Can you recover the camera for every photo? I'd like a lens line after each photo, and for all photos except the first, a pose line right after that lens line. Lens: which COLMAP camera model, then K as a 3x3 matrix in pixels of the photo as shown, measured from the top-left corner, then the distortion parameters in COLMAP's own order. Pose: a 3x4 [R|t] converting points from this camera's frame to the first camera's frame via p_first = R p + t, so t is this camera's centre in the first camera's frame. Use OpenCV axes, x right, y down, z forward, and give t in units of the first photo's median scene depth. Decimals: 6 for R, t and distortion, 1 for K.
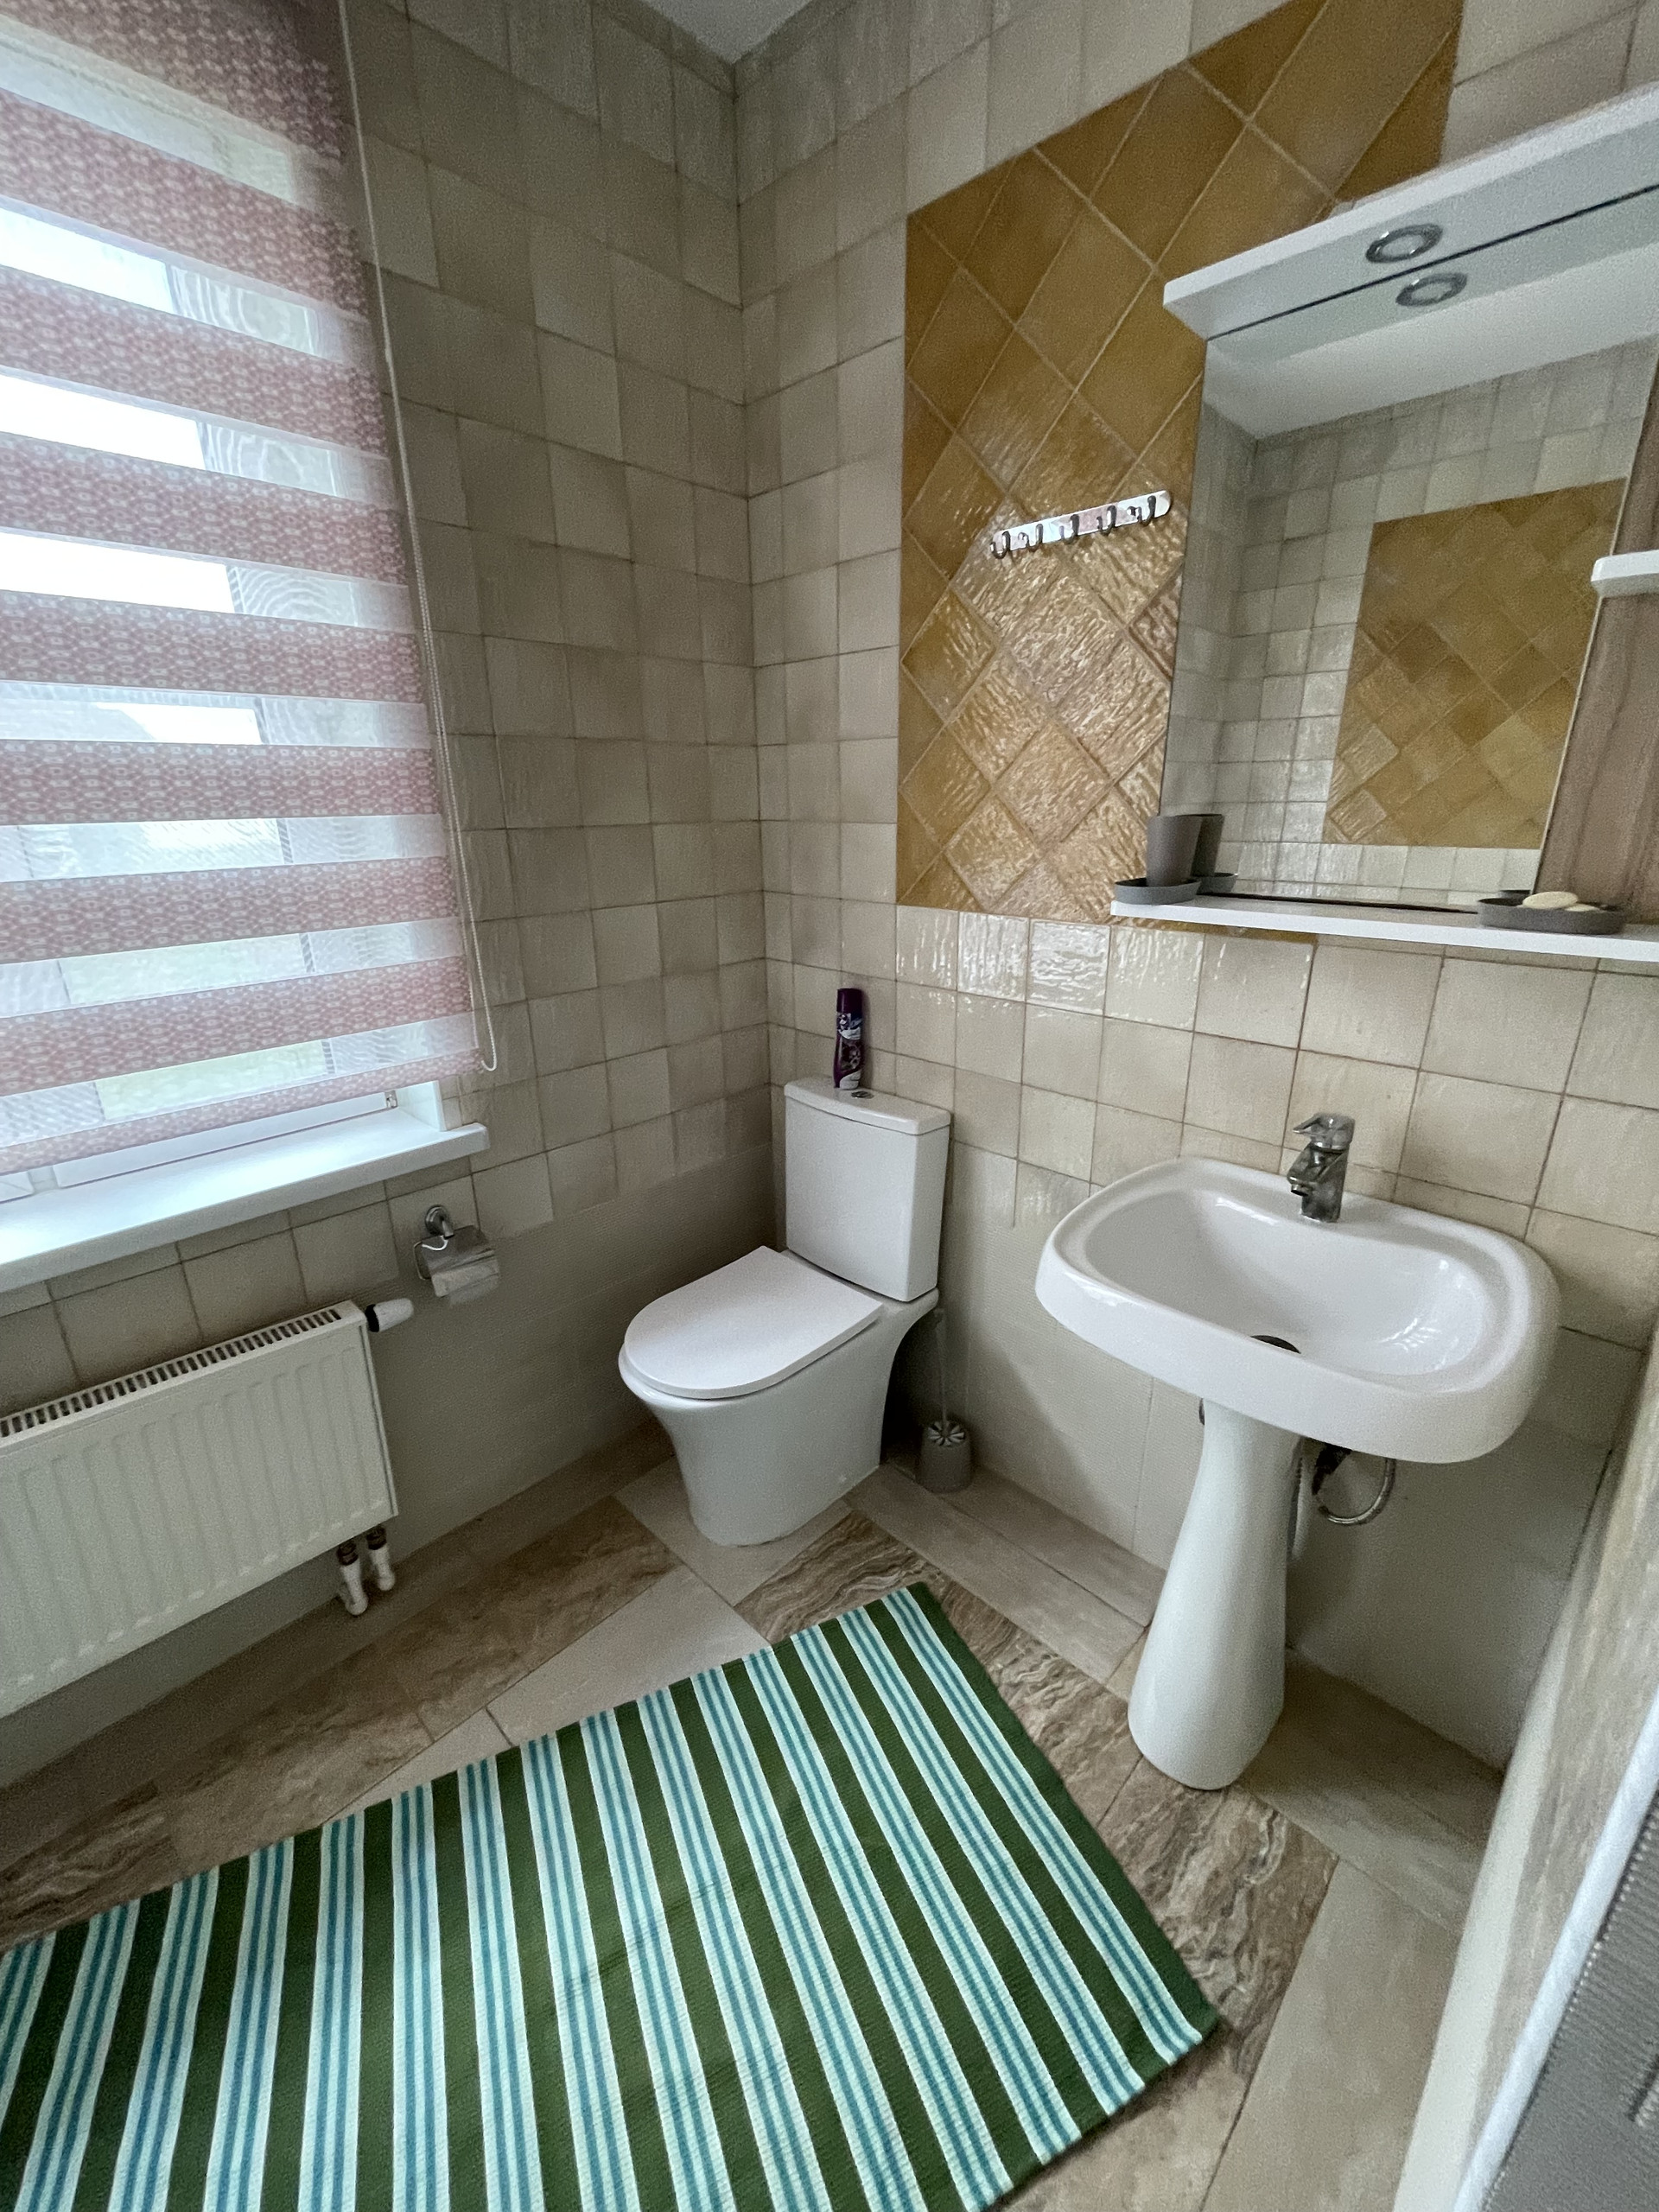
lens RADIAL K [[892.3, 0, 829.9], [0, 892.3, 1099.2], [0, 0, 1]] dist [-0.001471, -0.000565]
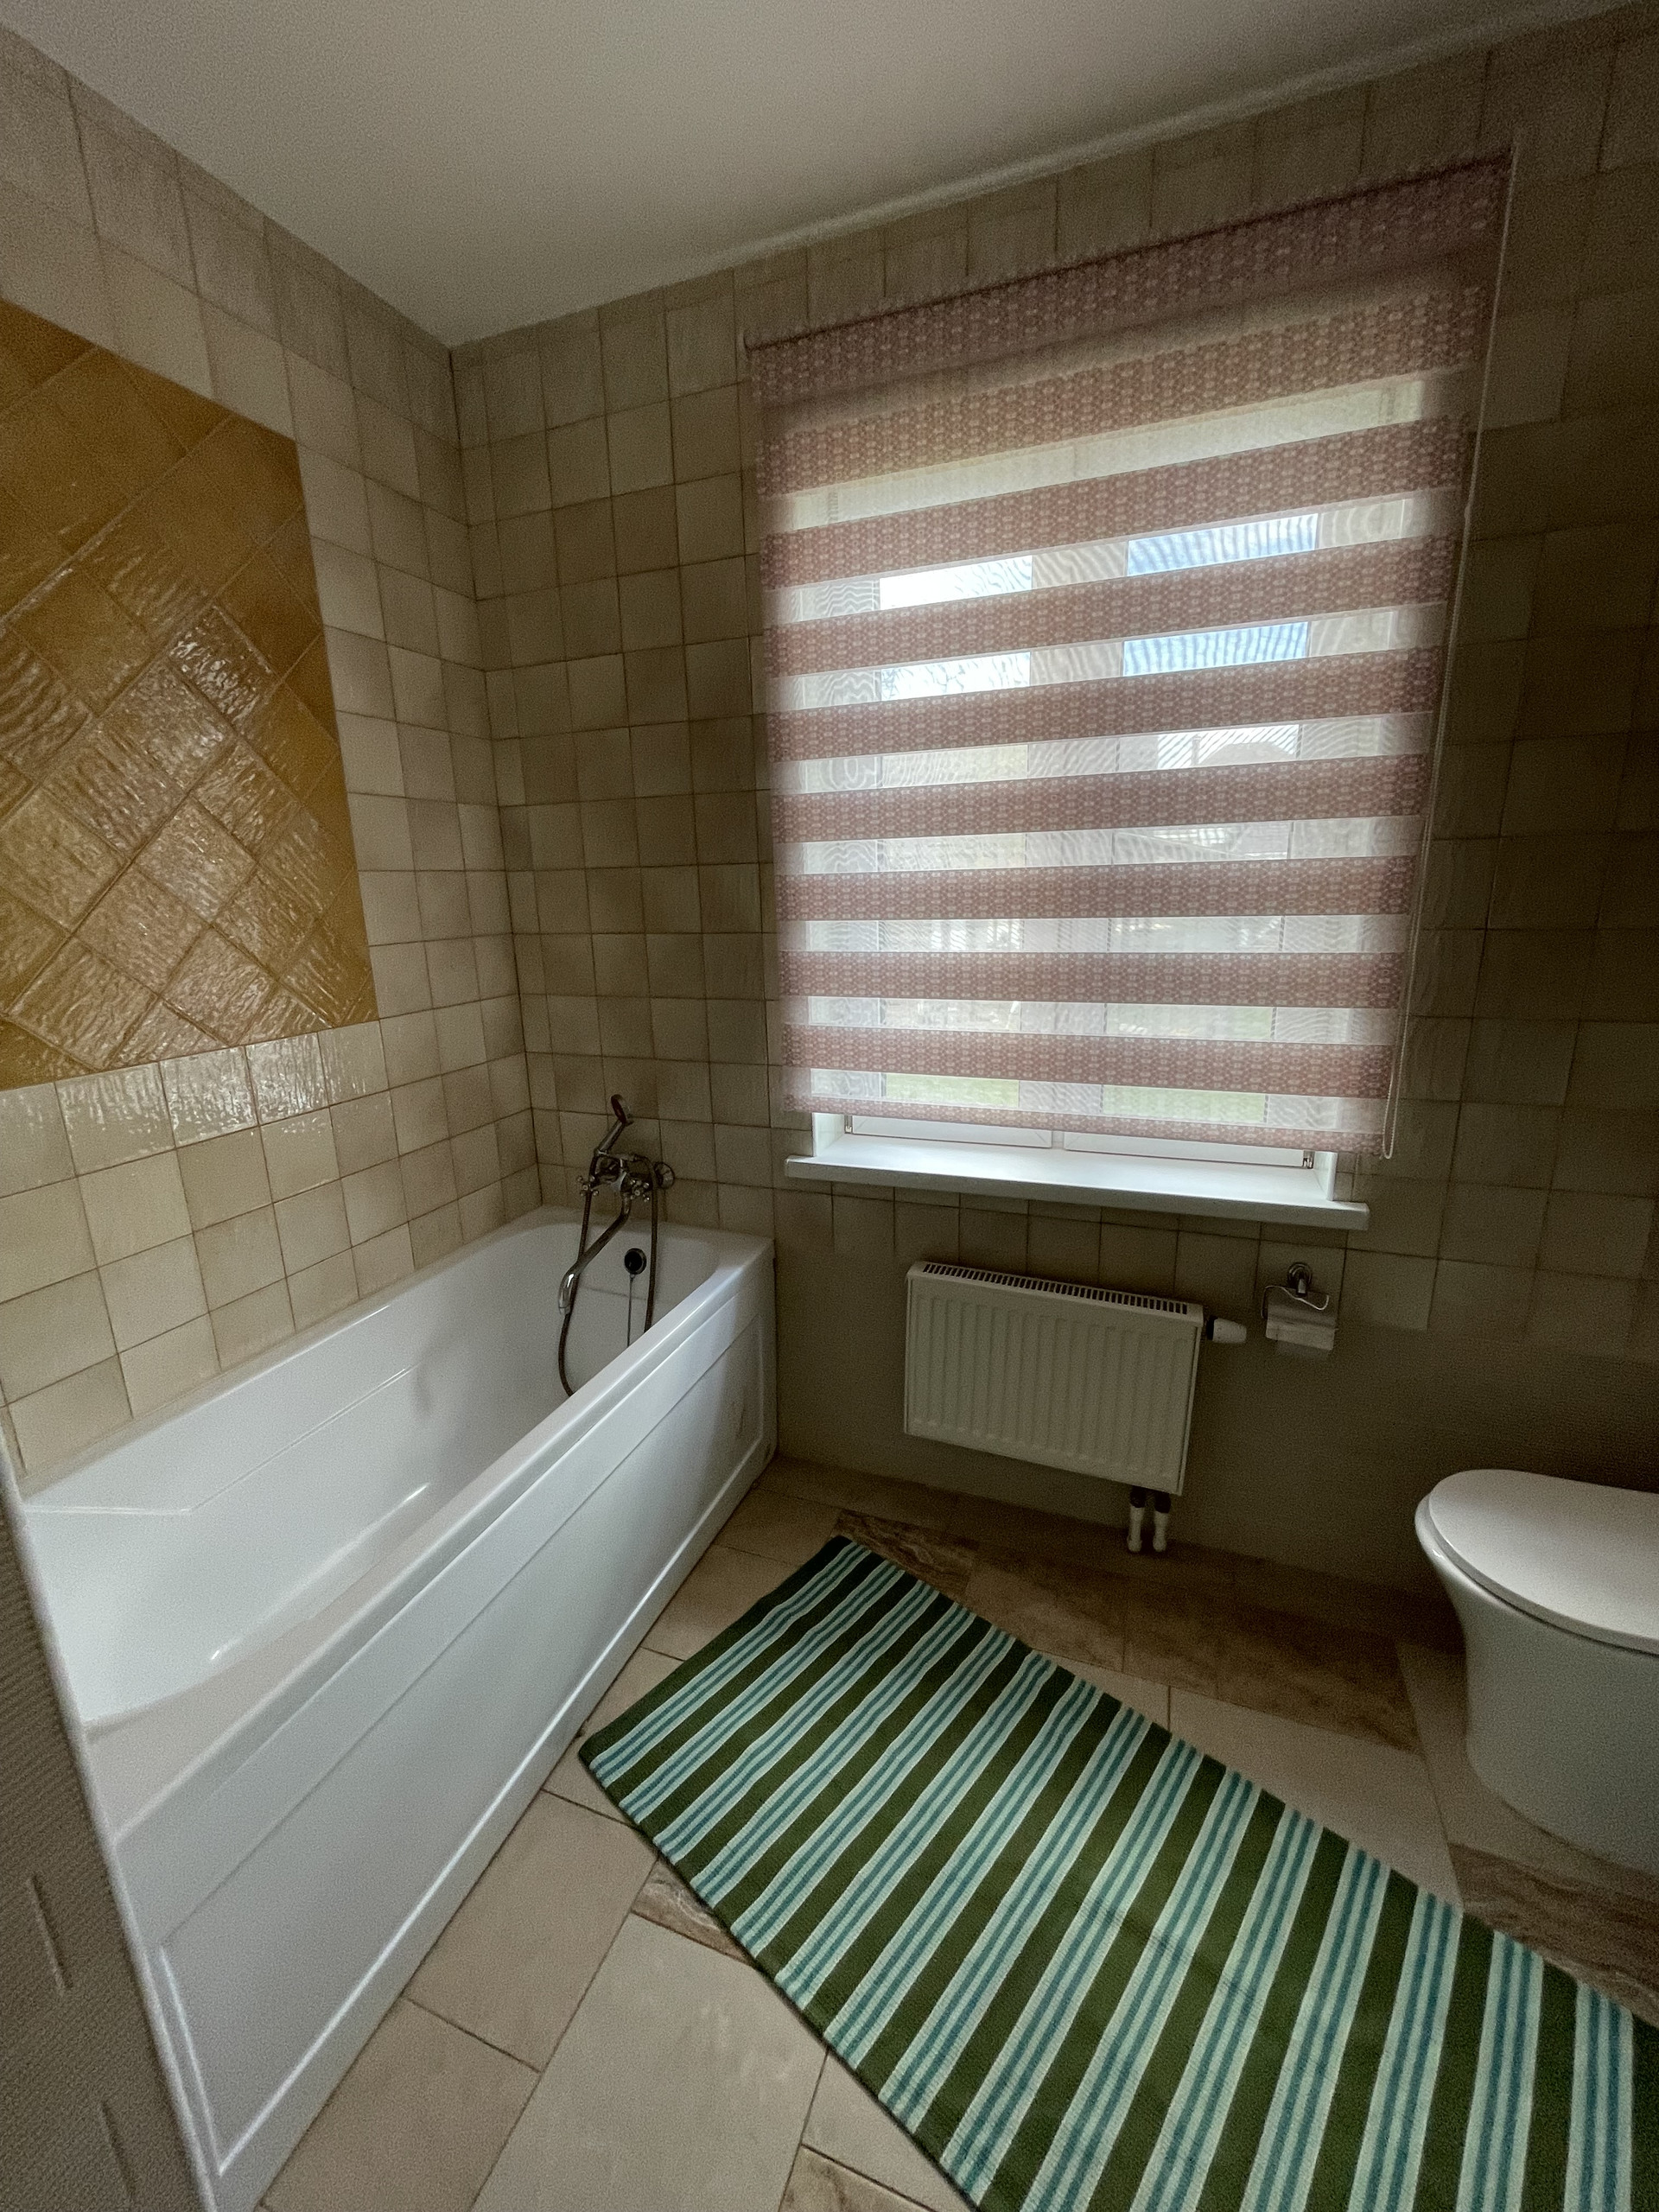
lens RADIAL K [[892.3, 0, 829.9], [0, 892.3, 1099.2], [0, 0, 1]] dist [-0.001471, -0.000565]
pose [[0.398857, 0.218899, -0.890503, 0.281065], [-0.276802, 0.954534, 0.110659, -0.035495], [0.874239, 0.202356, 0.441314, -0.027308]]
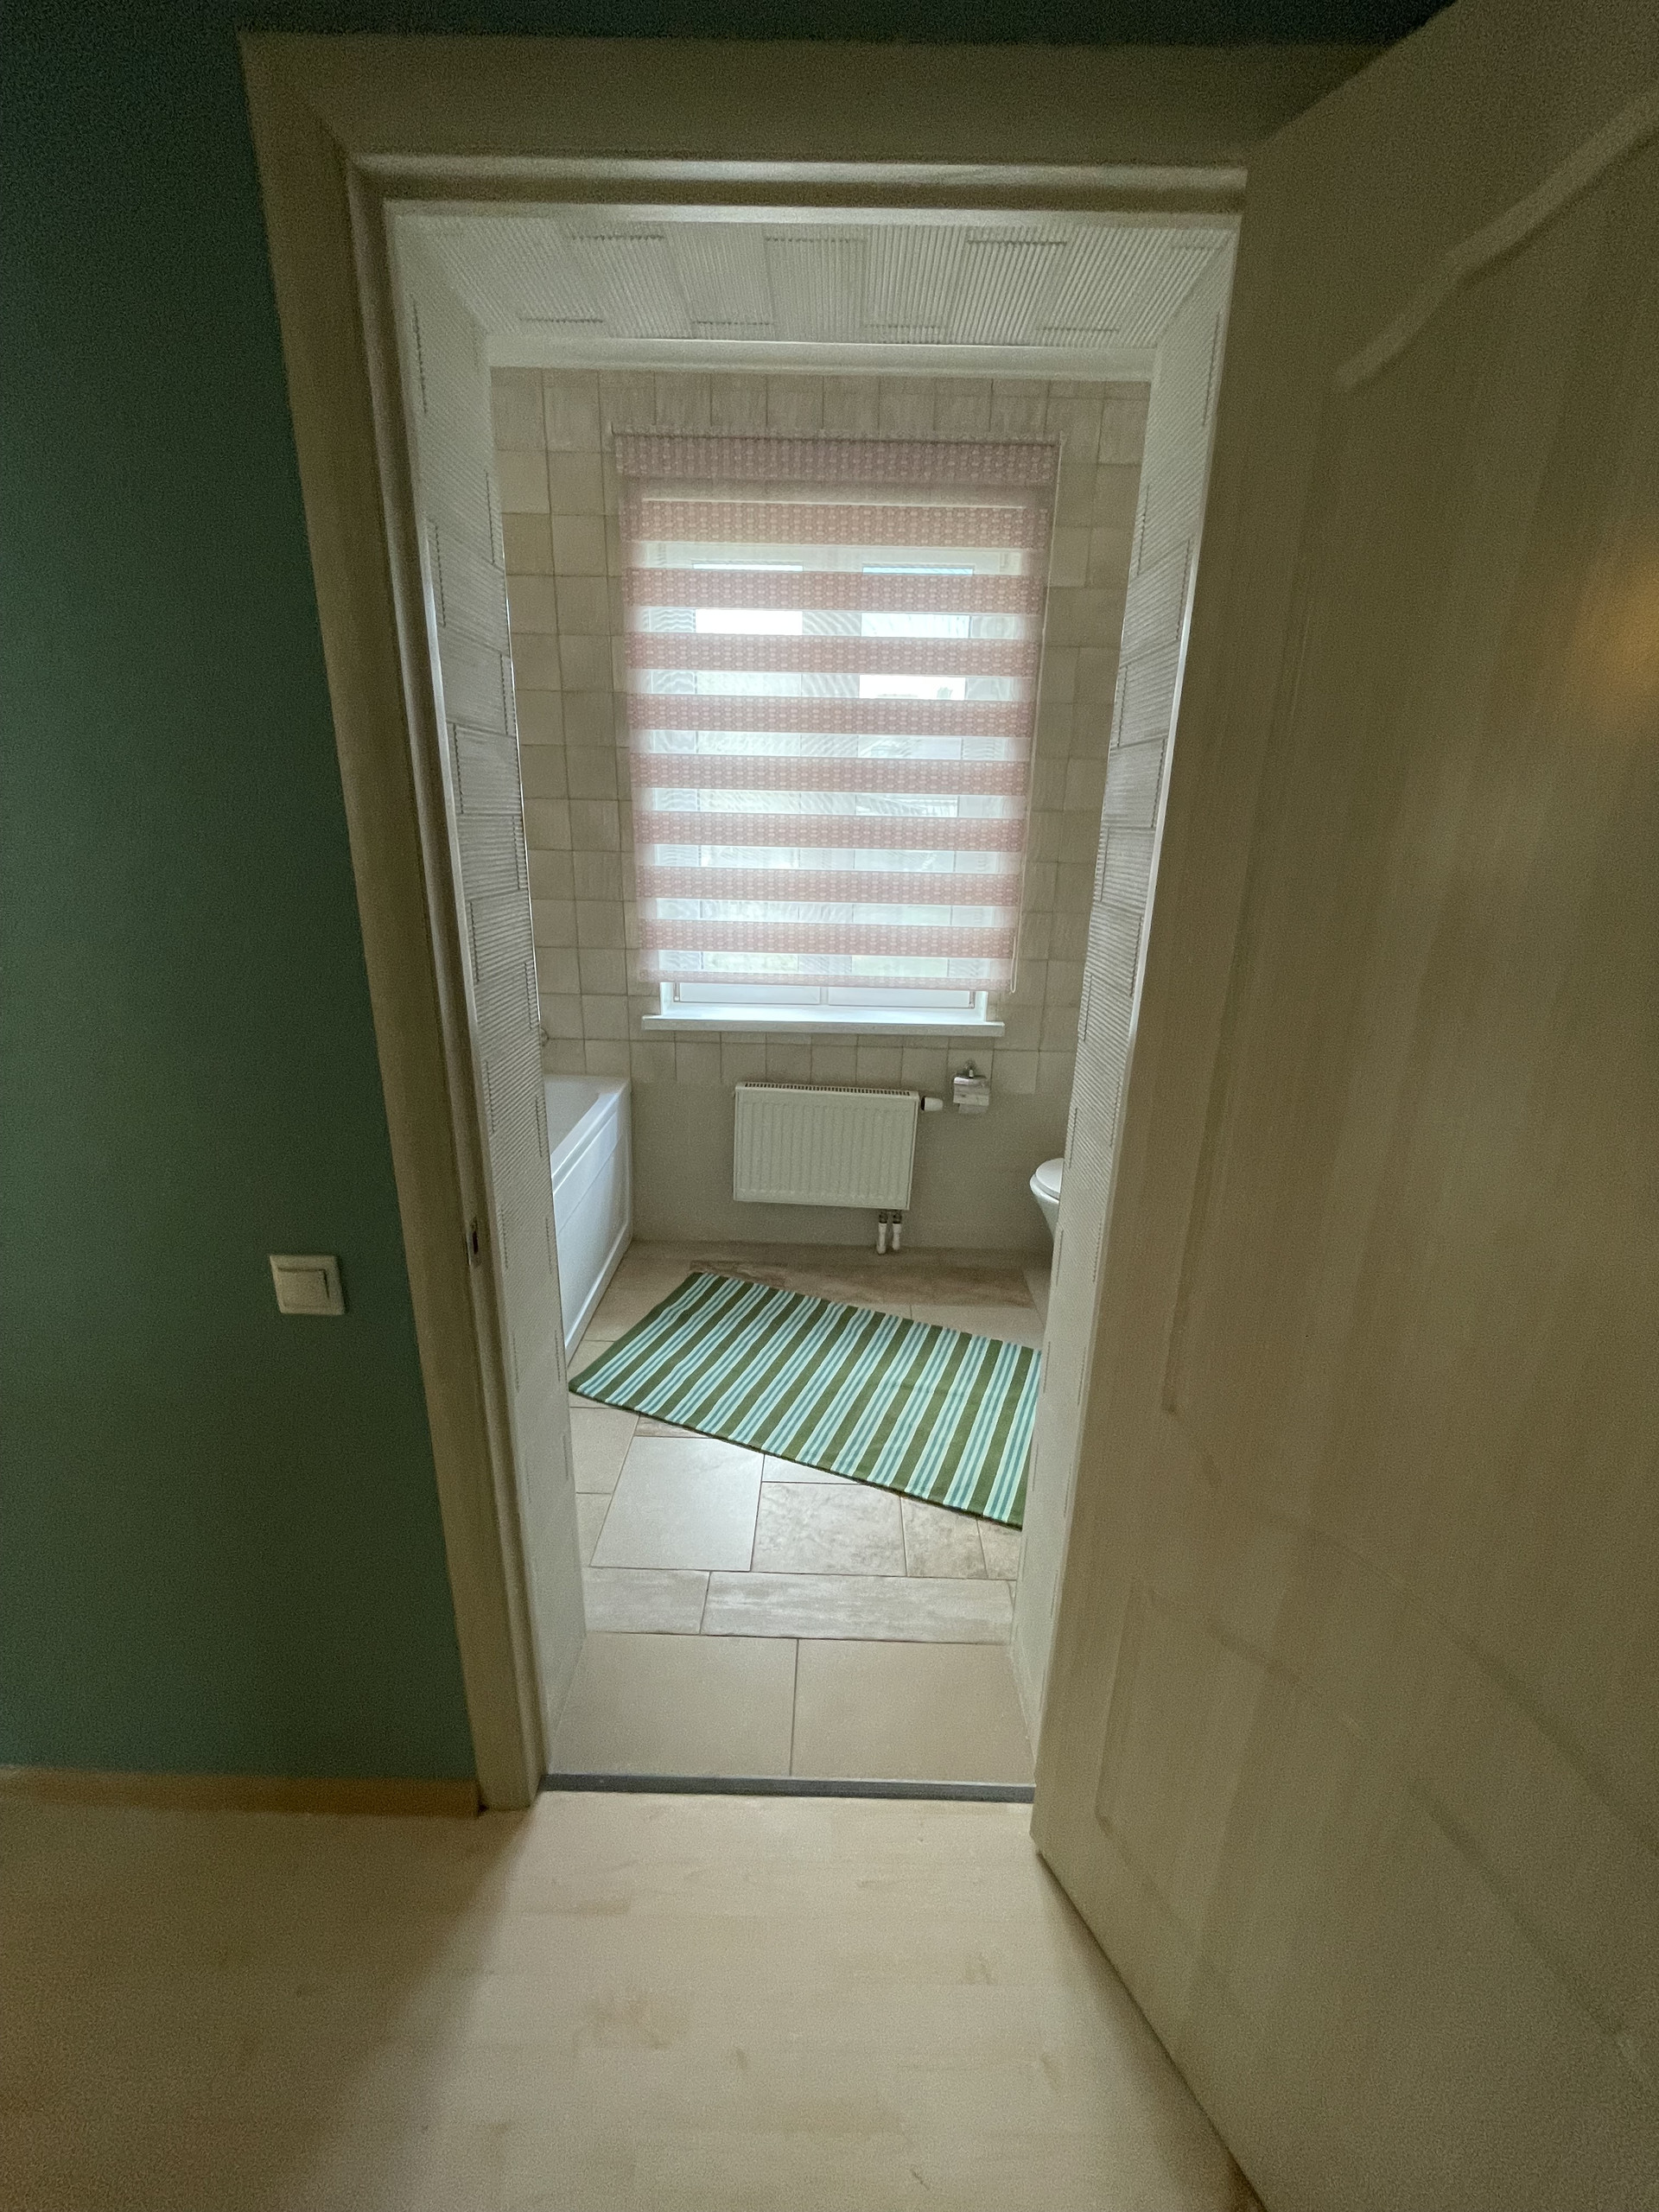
lens RADIAL K [[892.3, 0, 829.9], [0, 892.3, 1099.2], [0, 0, 1]] dist [-0.001471, -0.000565]
pose [[0.689755, 0.248609, -0.680023, 0.697226], [-0.263392, 0.961010, 0.084173, 0.130190], [0.674435, 0.121054, 0.728343, -0.585273]]
